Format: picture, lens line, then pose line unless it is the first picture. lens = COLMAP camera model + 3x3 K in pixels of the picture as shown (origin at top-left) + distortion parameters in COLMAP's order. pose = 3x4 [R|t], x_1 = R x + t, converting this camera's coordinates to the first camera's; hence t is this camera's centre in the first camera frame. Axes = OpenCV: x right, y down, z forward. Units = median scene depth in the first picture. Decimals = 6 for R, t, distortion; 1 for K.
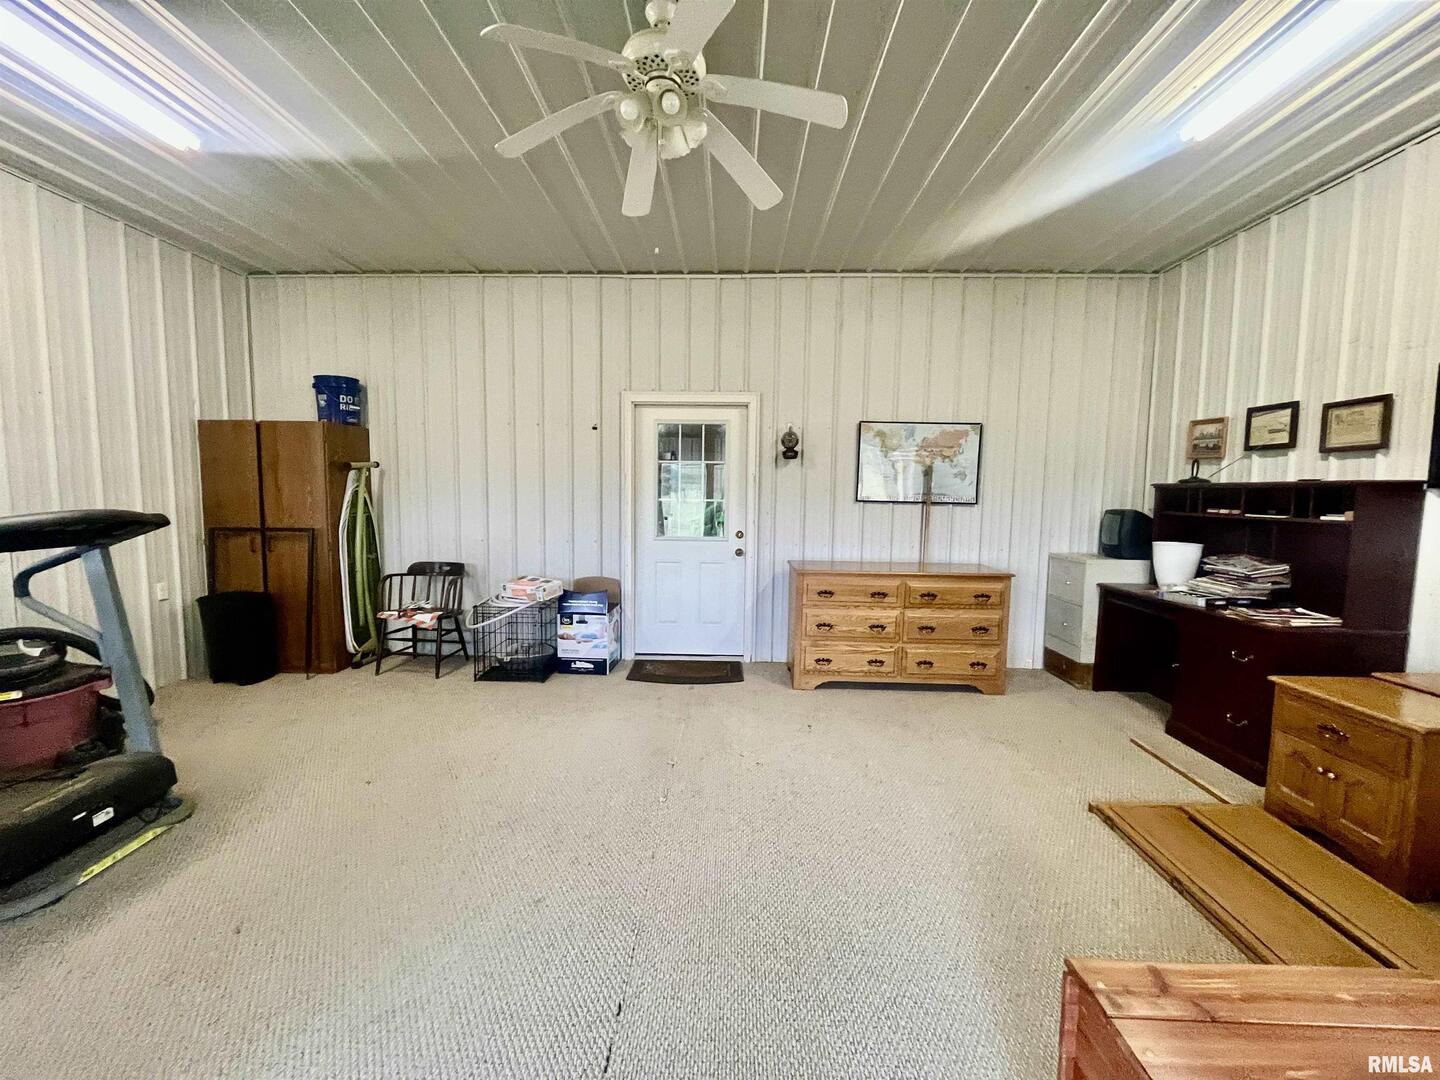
lens RADIAL K [[580.7, 0, 715.6], [0, 580.7, 540.5], [0, 0, 1]] dist [-0.000604, -0.000186]
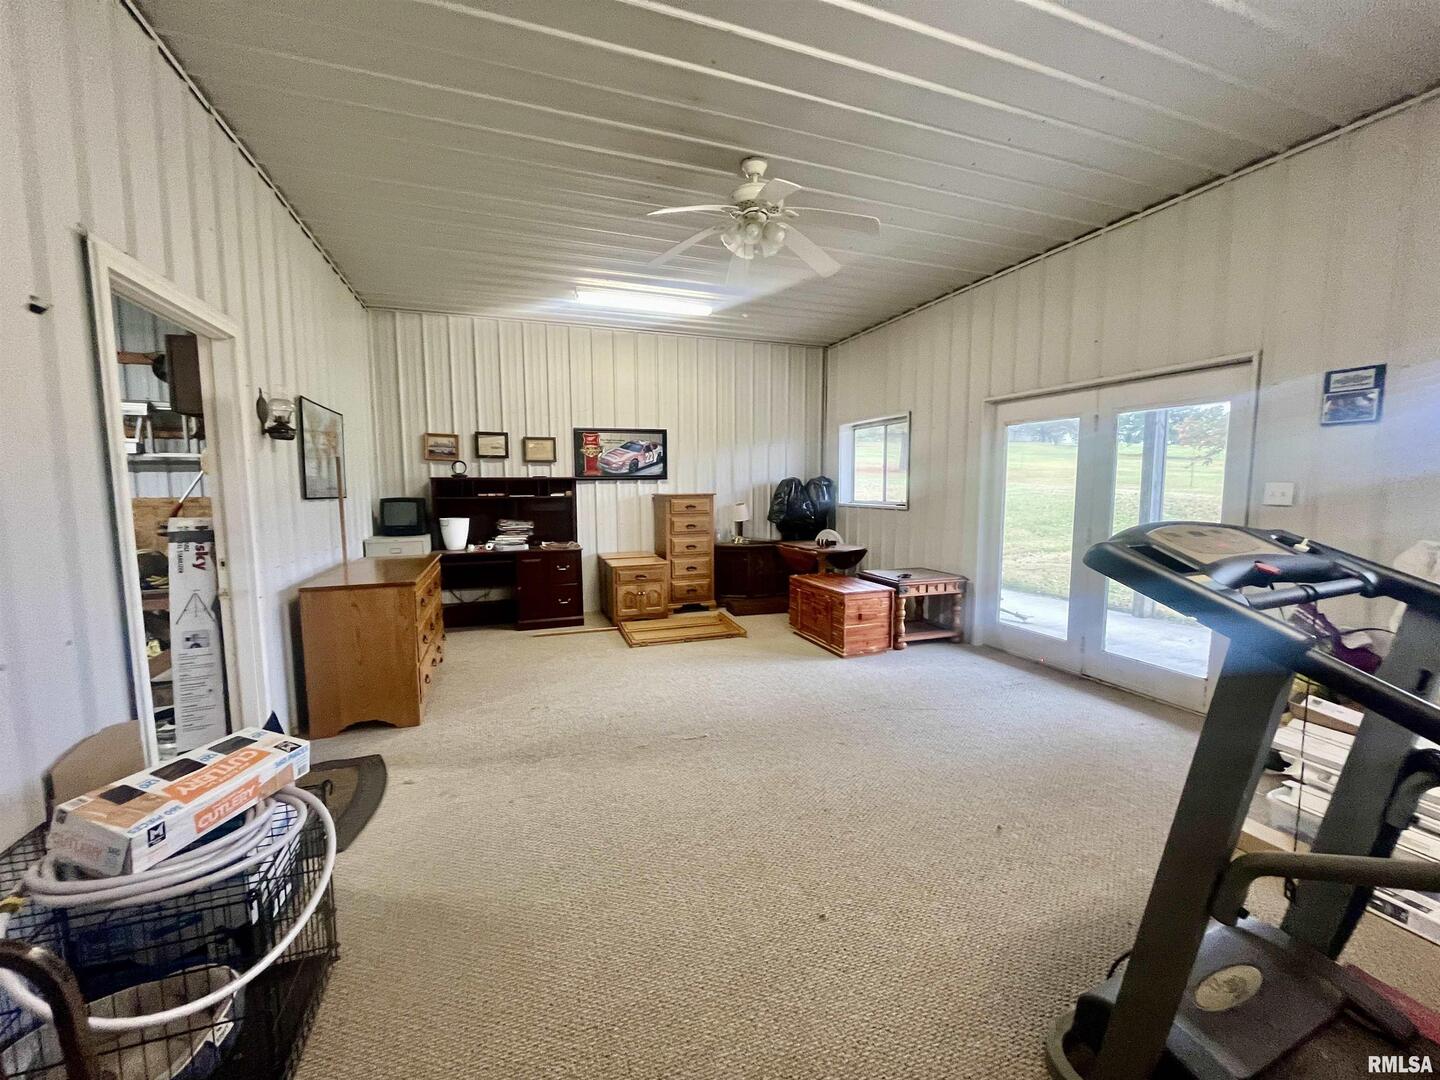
lens RADIAL K [[580.7, 0, 715.6], [0, 580.7, 540.5], [0, 0, 1]] dist [-0.000604, -0.000186]
pose [[-0.375910, -0.099386, 0.921311, -0.943298], [0.082644, 0.986674, 0.140157, -0.105373], [-0.922963, 0.128828, -0.362687, 1.081049]]
